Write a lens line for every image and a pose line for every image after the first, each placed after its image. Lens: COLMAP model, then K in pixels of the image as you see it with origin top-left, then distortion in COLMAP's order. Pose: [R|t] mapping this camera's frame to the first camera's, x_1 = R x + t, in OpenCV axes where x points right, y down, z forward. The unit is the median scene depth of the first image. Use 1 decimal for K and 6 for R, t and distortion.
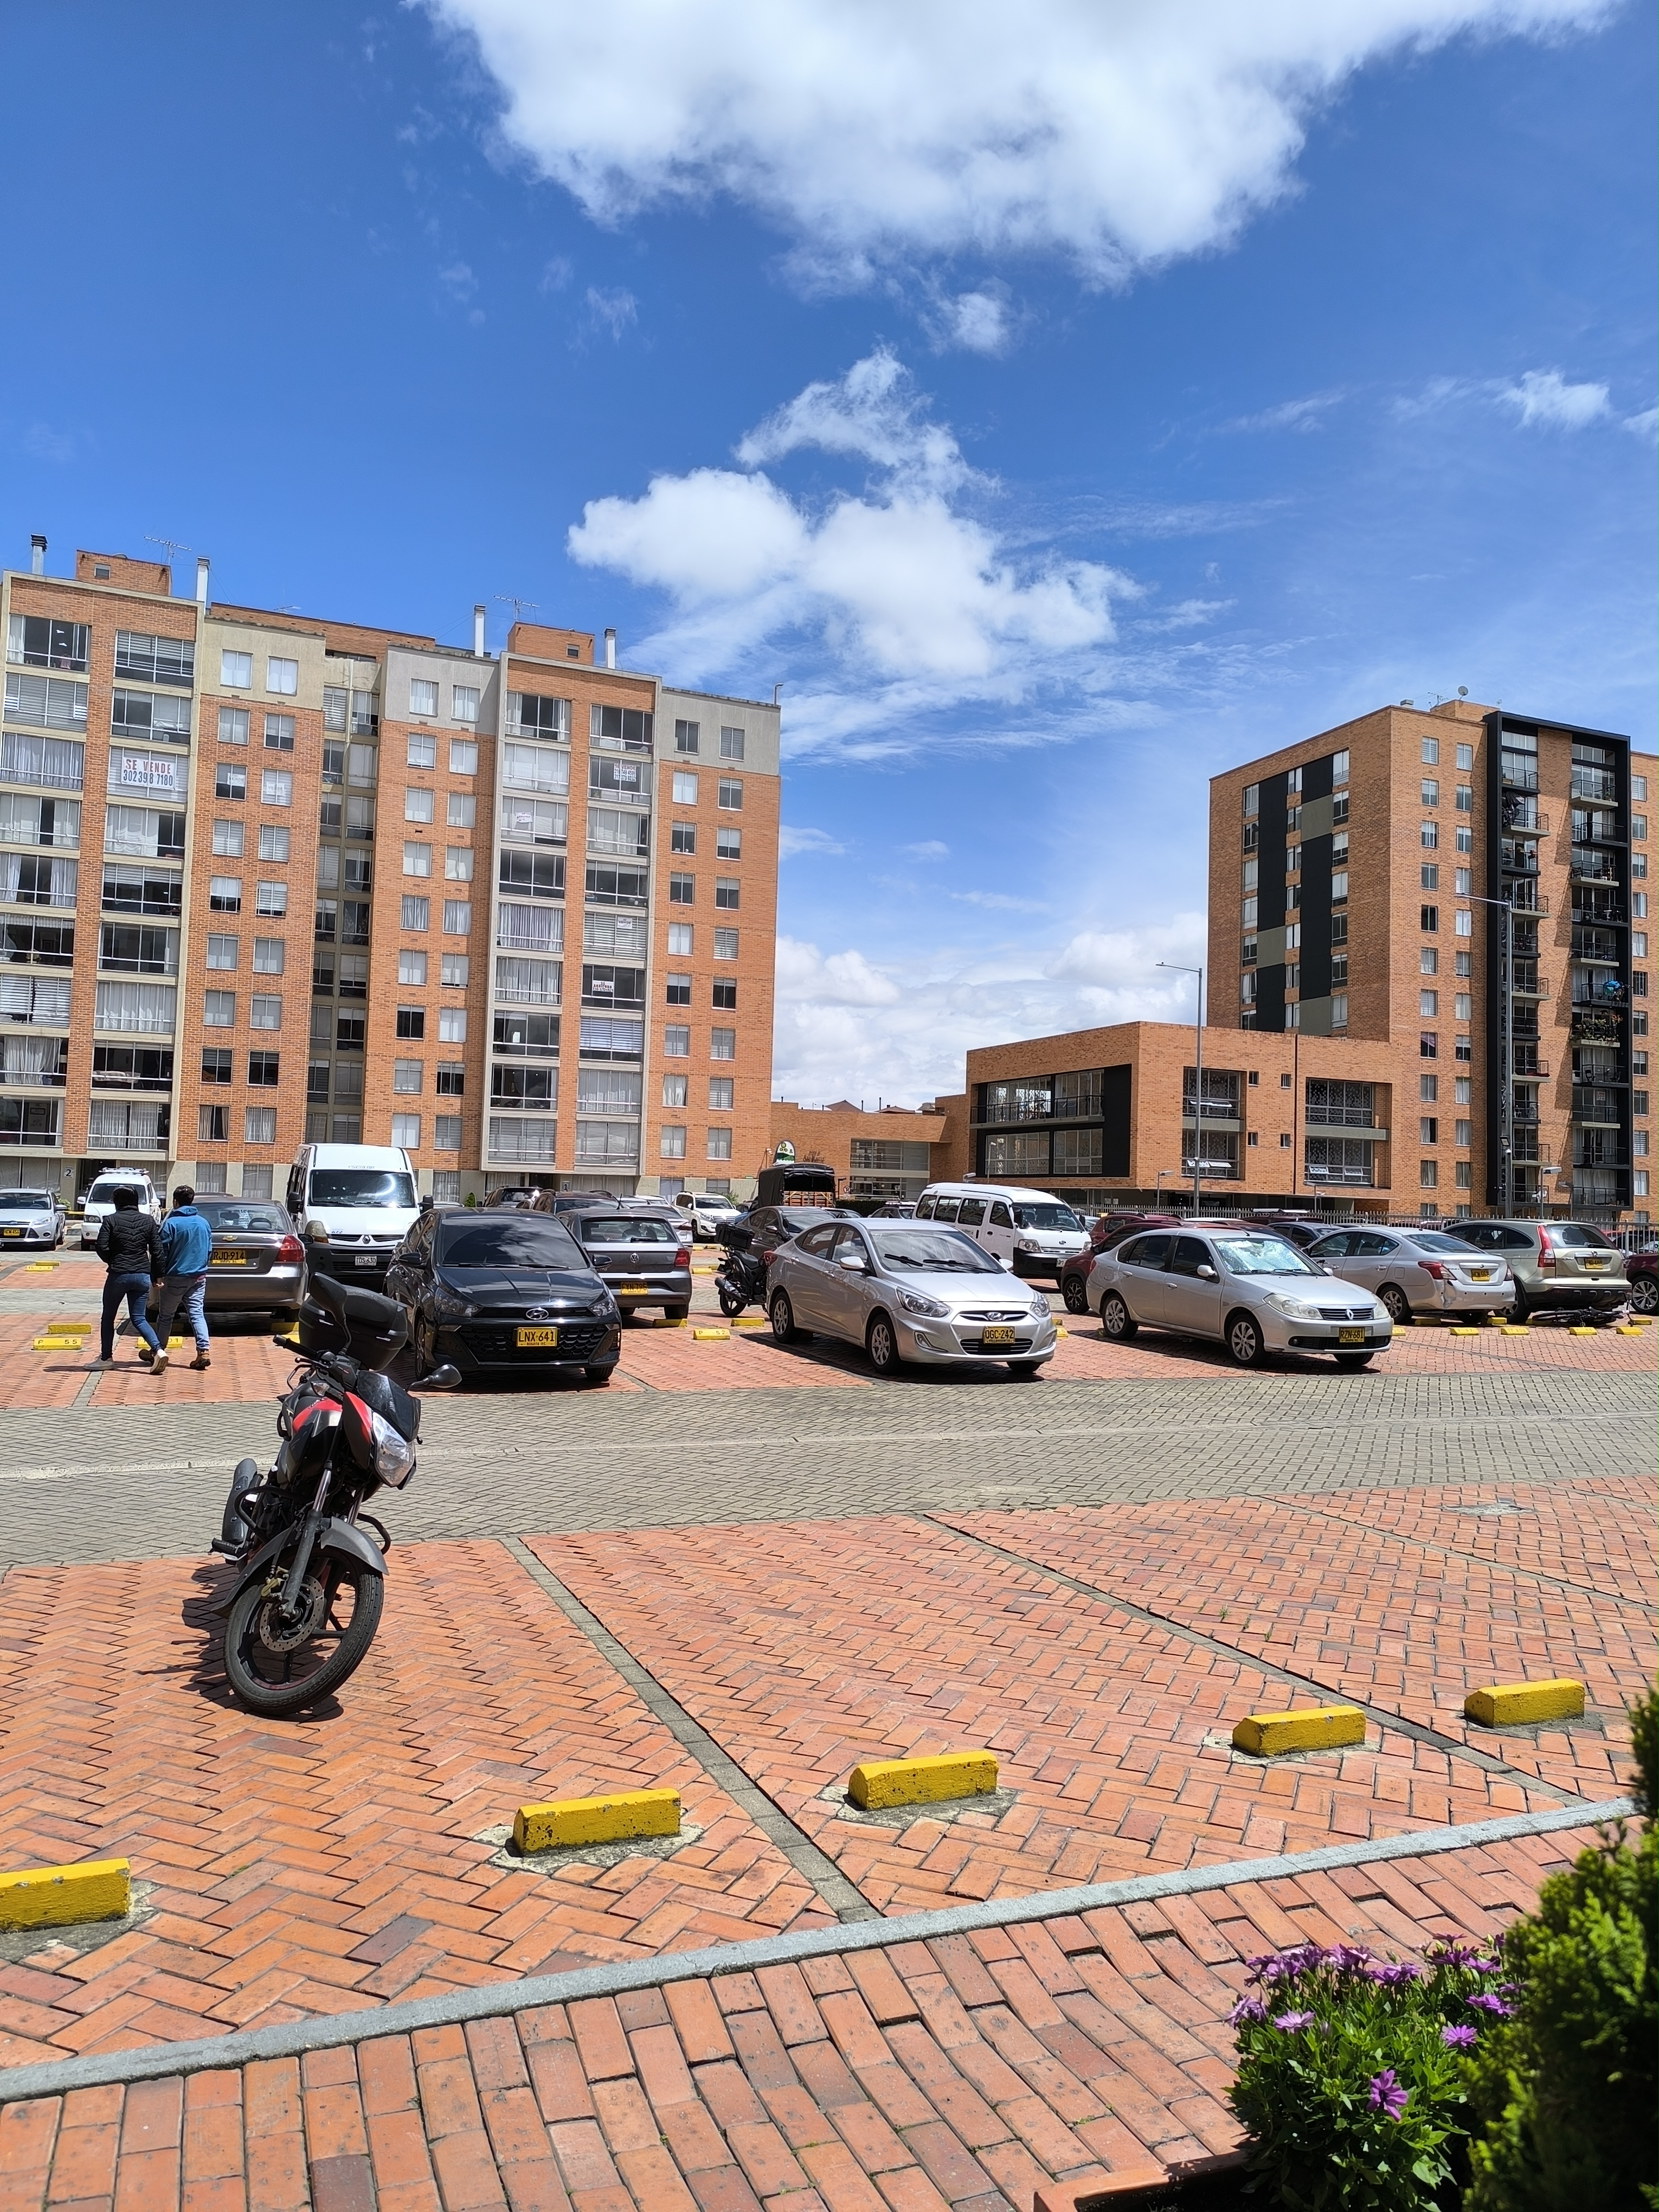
lens RADIAL K [[1514.3, 0, 815.7], [0, 1514.3, 1116.1], [0, 0, 1]] dist [0.038717, -0.040679]
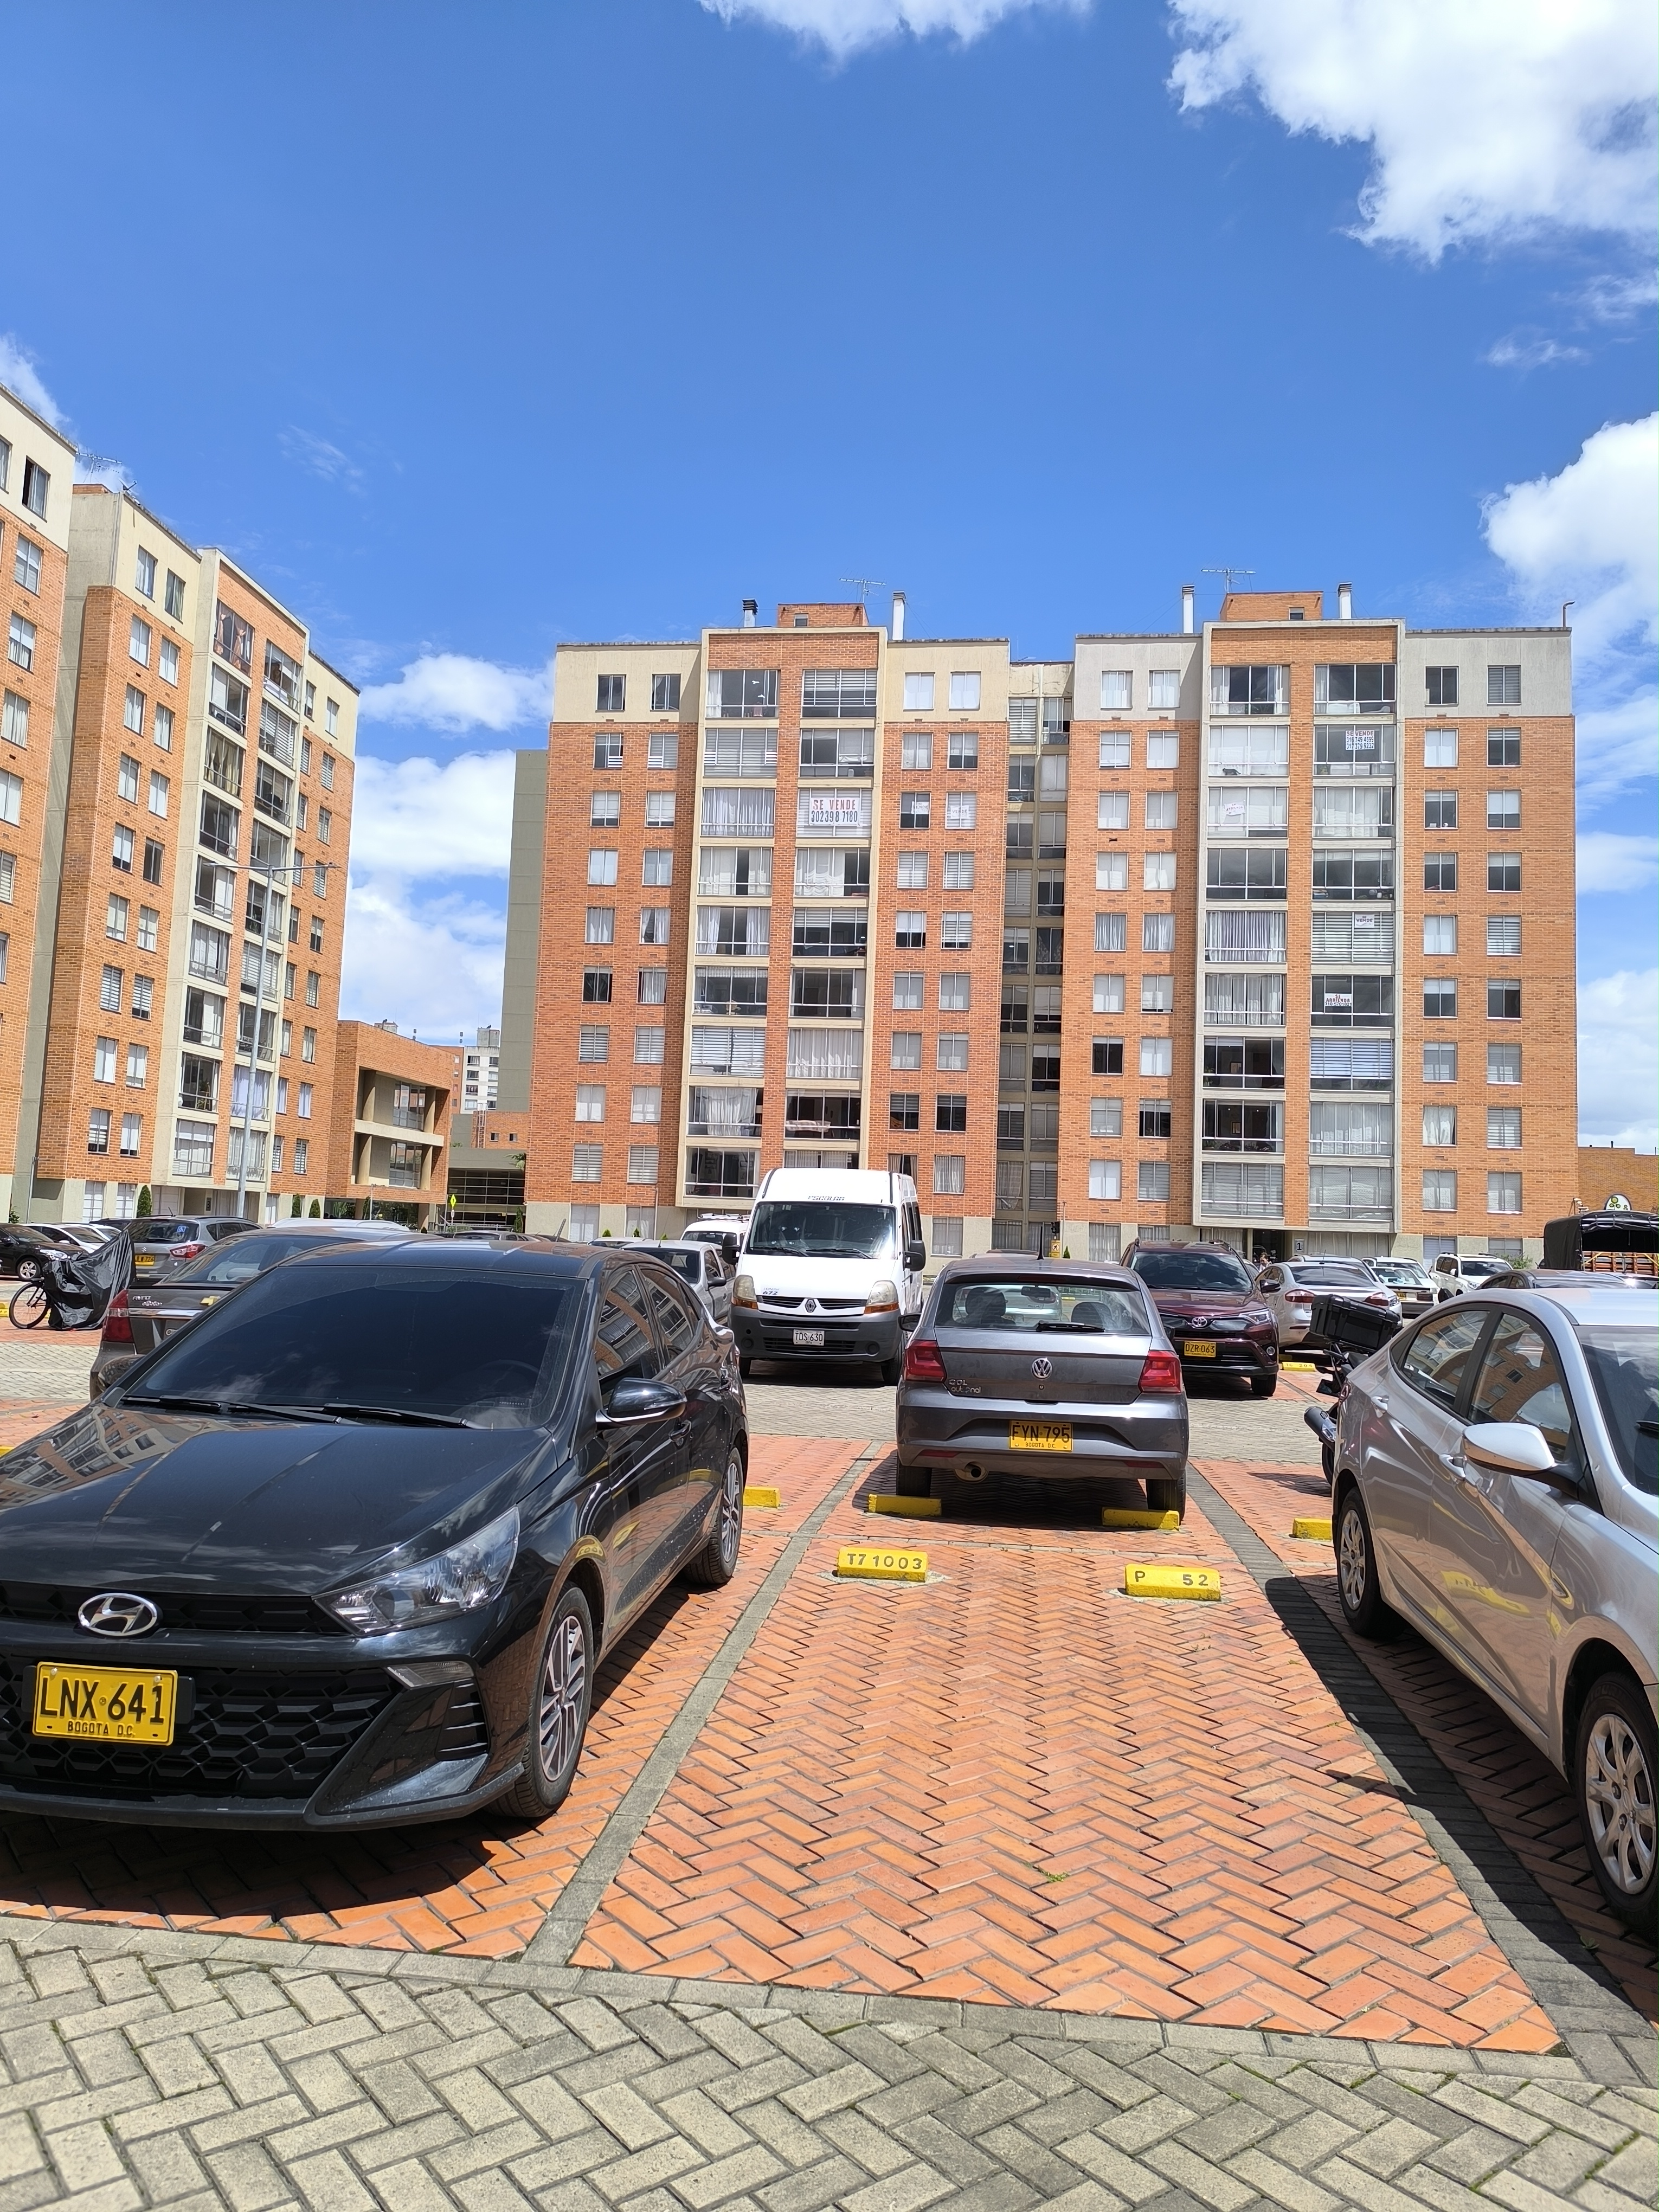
lens RADIAL K [[1514.3, 0, 820.9], [0, 1514.3, 1101.7], [0, 0, 1]] dist [0.038717, -0.040679]
pose [[0.873554, -0.039984, -0.485082, 0.011873], [0.014955, 0.998354, -0.055361, 0.010618], [0.486498, 0.041107, 0.872714, 0.154412]]
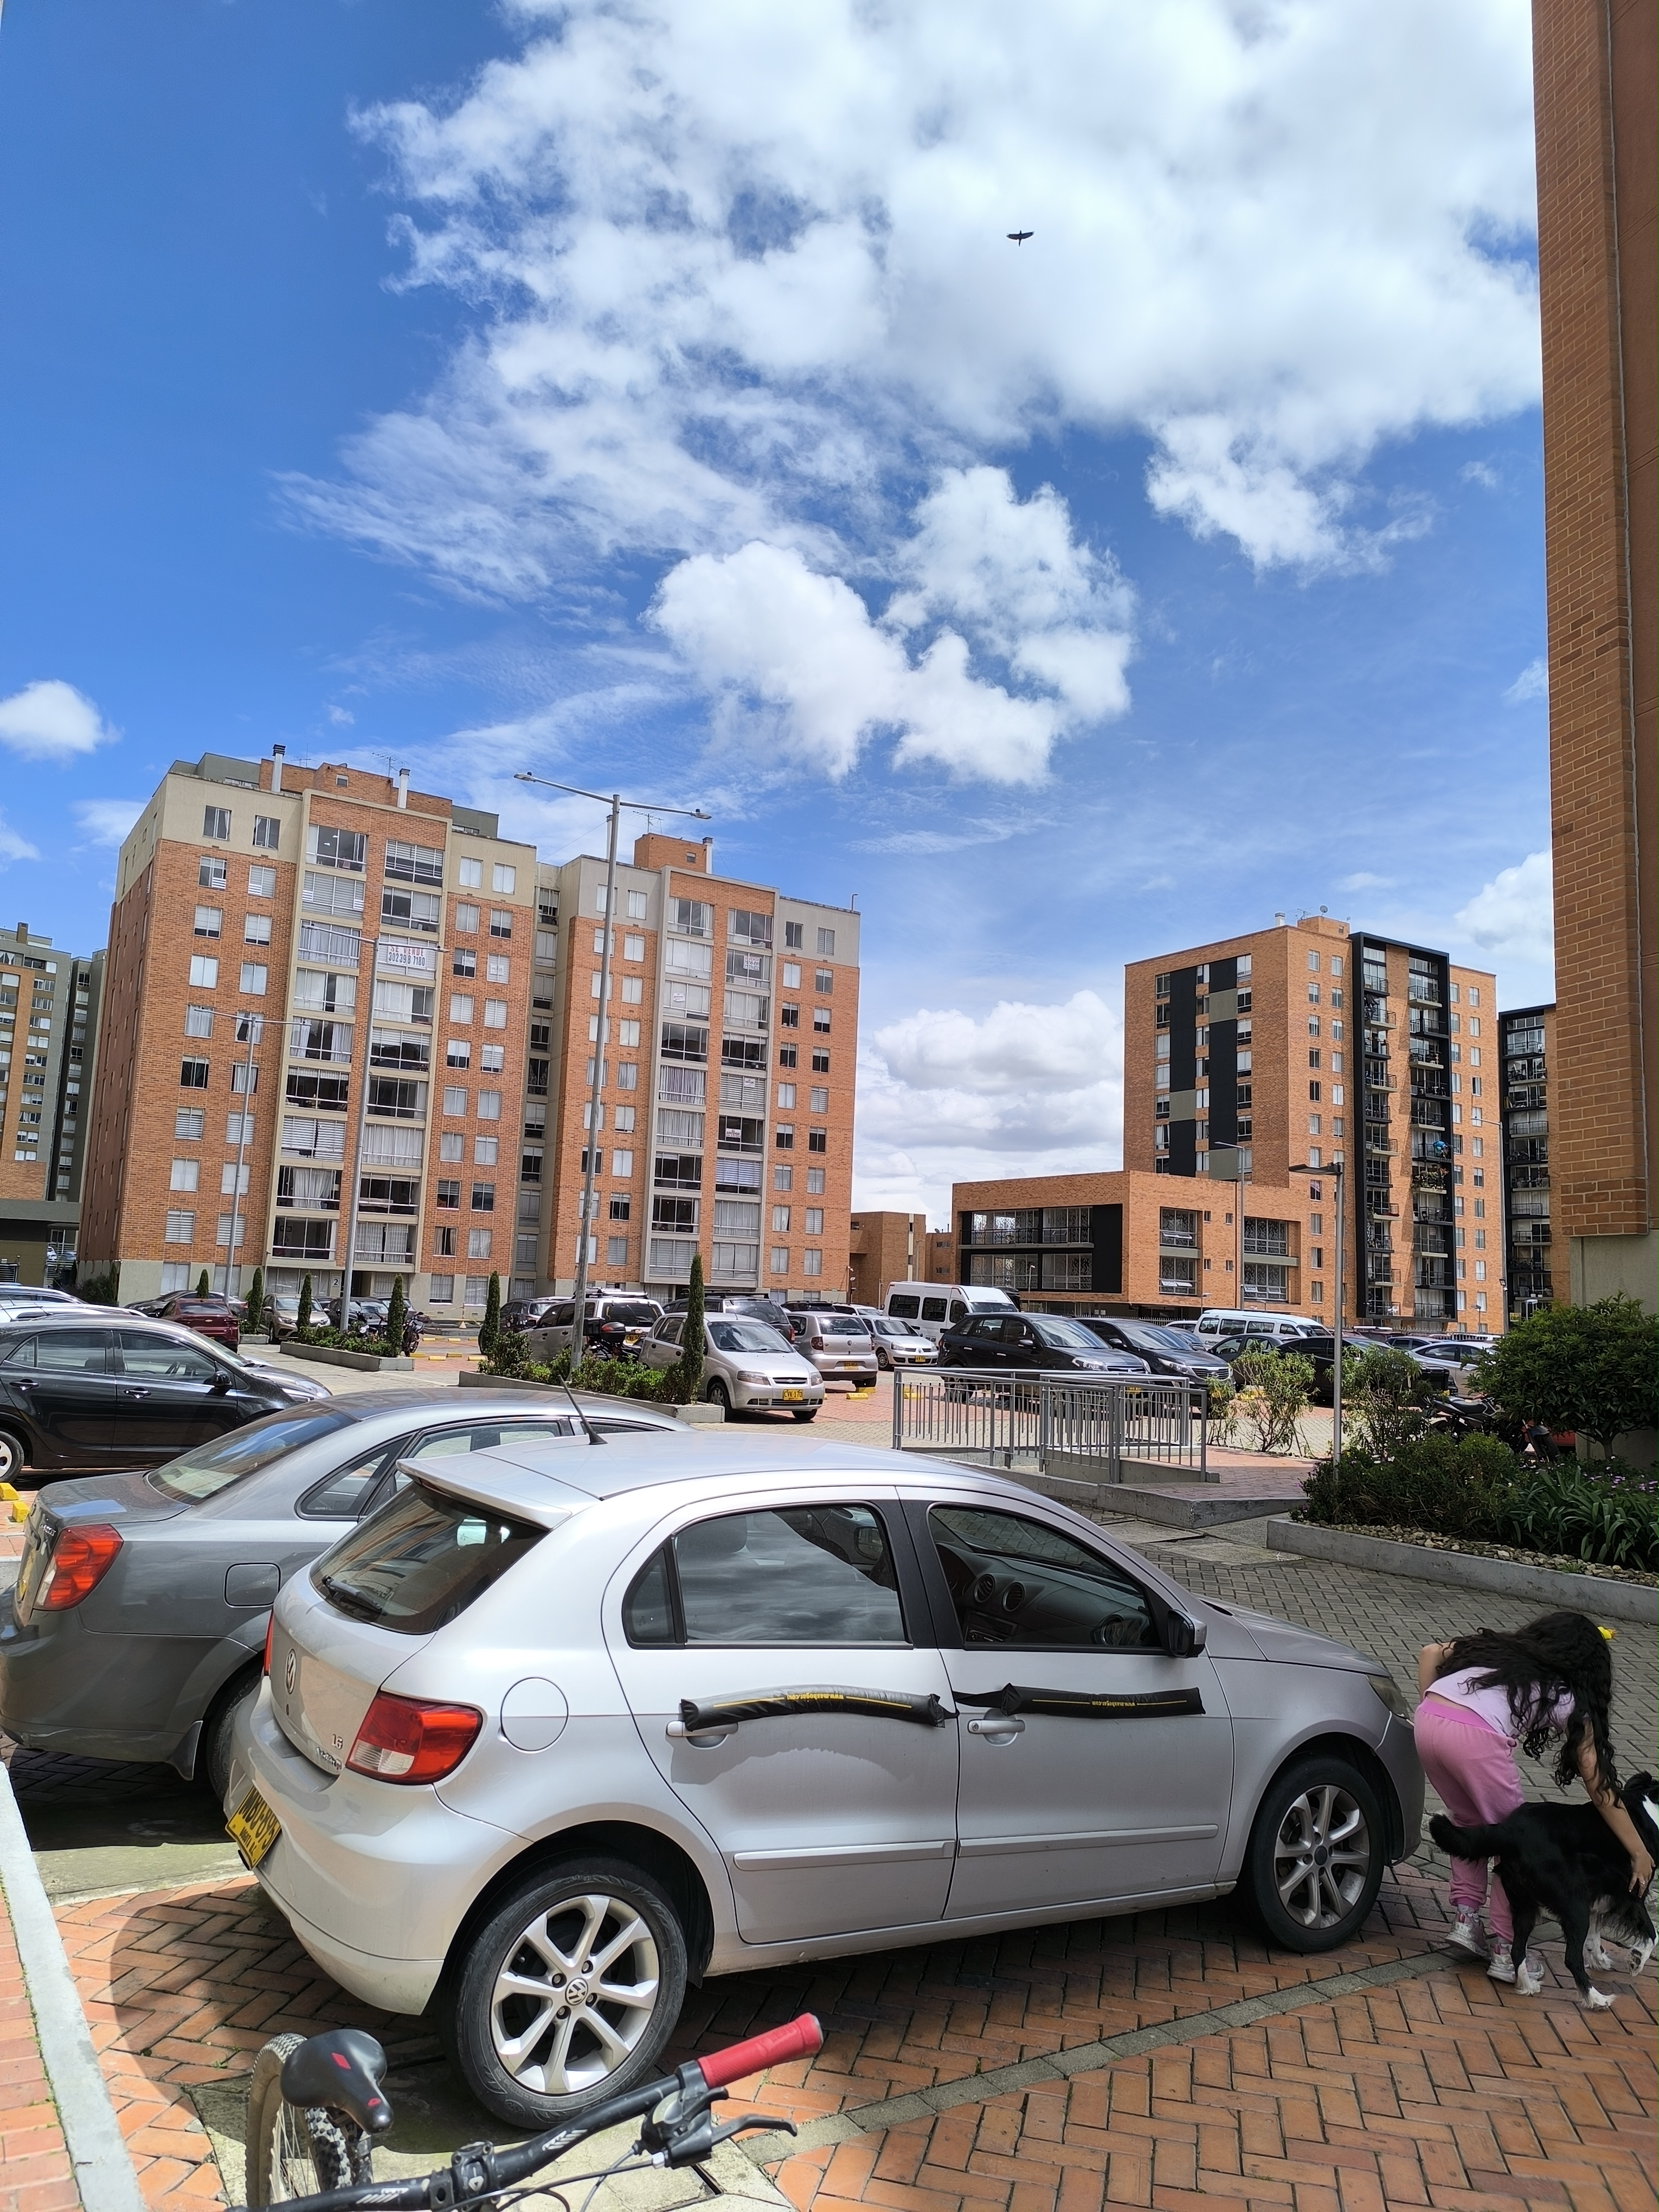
lens RADIAL K [[1514.3, 0, 808.9], [0, 1514.3, 1119.1], [0, 0, 1]] dist [0.038717, -0.040679]
pose [[0.985021, 0.030395, 0.169734, -0.299197], [-0.019189, 0.997550, -0.067275, -0.015916], [-0.171363, 0.063010, 0.983191, -0.231765]]
